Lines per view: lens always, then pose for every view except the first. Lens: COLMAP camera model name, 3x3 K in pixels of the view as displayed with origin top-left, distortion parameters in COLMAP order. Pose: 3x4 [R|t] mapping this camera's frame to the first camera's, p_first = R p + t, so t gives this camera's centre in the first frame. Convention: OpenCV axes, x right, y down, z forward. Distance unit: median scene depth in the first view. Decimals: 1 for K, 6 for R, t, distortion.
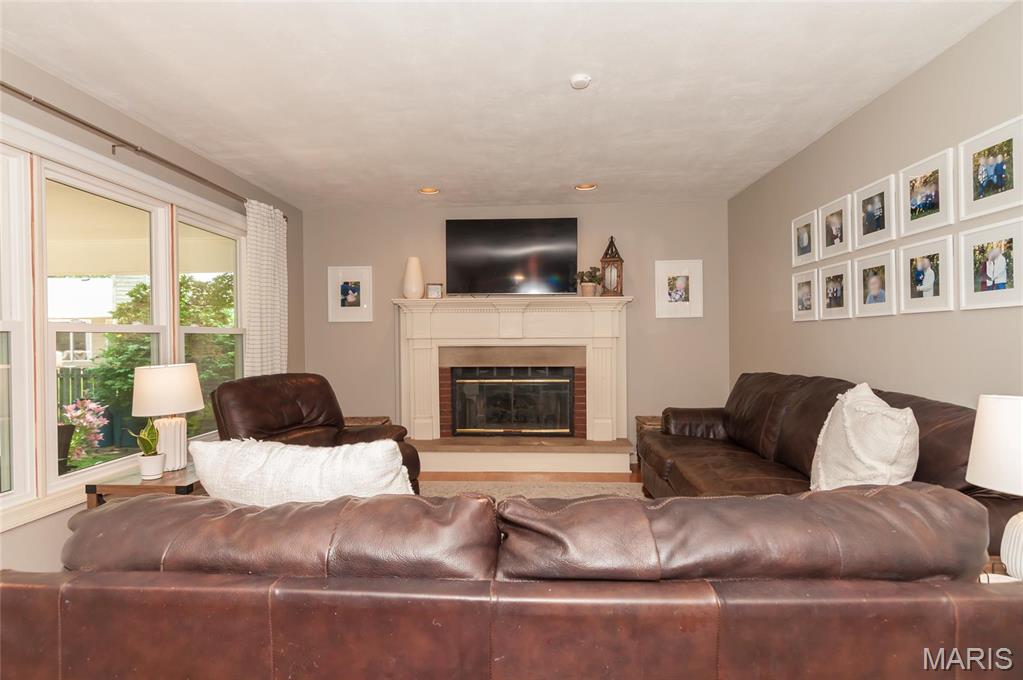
lens RADIAL K [[559.6, 0, 506.0], [0, 559.6, 338.4], [0, 0, 1]] dist [0.004190, 0.000970]
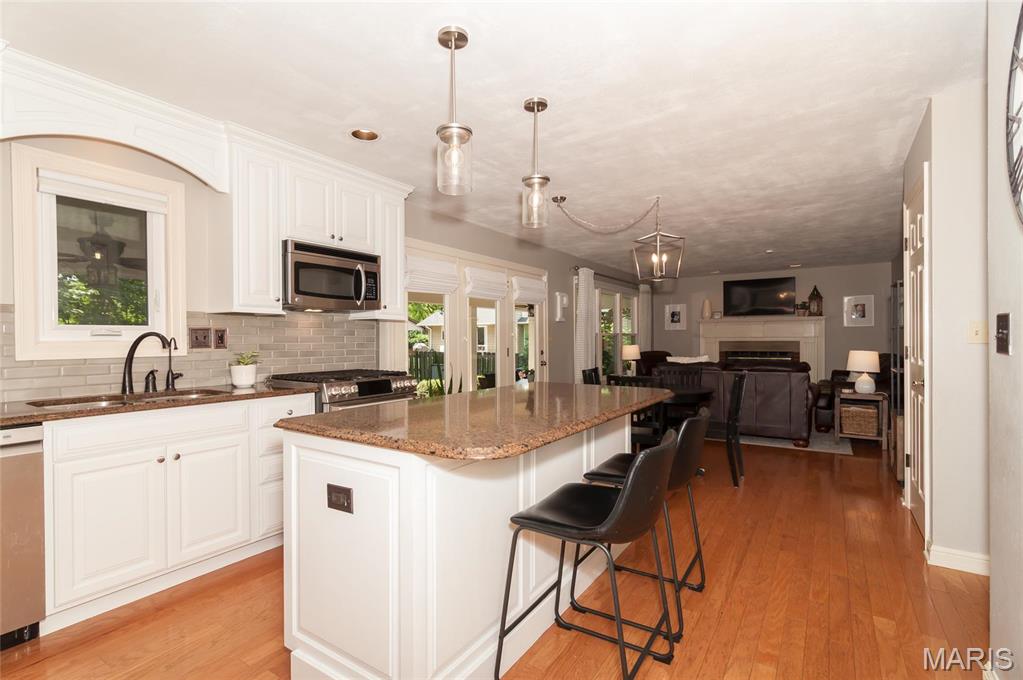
lens RADIAL K [[487.3, 0, 501.7], [0, 487.3, 339.9], [0, 0, 1]] dist [-0.001869, 0.000760]
pose [[0.854318, 0.003720, -0.519737, 0.170731], [-0.000641, 0.999981, 0.006105, -0.001941], [0.519750, -0.004883, 0.854304, -1.275261]]
